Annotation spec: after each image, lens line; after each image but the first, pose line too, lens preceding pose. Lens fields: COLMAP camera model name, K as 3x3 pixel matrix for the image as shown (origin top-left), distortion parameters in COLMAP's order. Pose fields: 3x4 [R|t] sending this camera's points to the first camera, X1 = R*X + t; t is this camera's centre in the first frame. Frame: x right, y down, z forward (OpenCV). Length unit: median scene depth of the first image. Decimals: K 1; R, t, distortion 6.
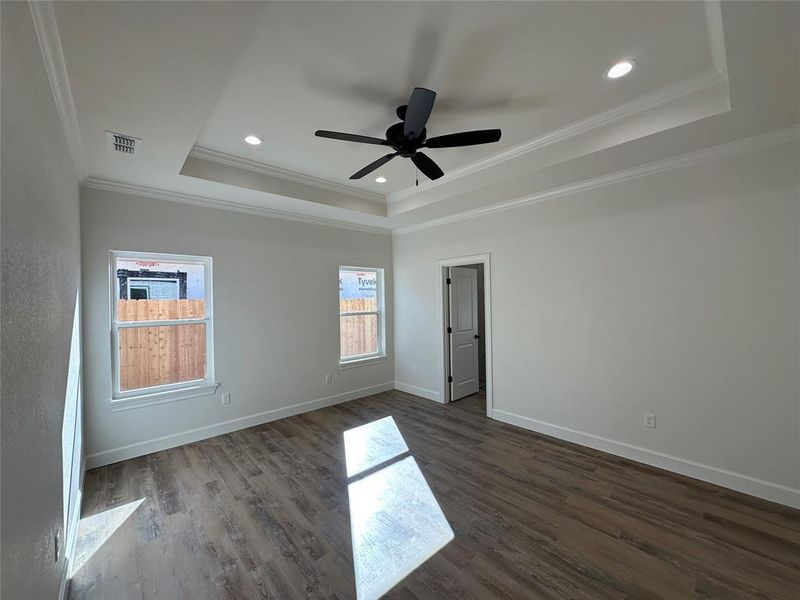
lens RADIAL K [[317.0, 0, 399.8], [0, 317.0, 298.5], [0, 0, 1]] dist [-0.004445, 0.000387]
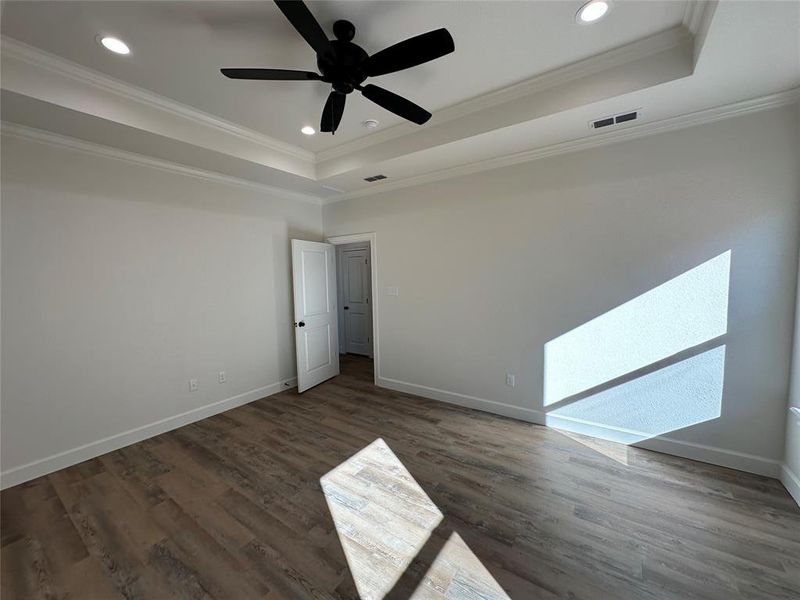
lens RADIAL K [[317.0, 0, 400.4], [0, 317.0, 300.3], [0, 0, 1]] dist [-0.004445, 0.000387]
pose [[-0.973403, 0.052729, -0.222949, 0.095128], [0.036896, 0.996531, 0.074598, 0.009283], [0.226109, 0.064388, -0.971972, 1.916344]]
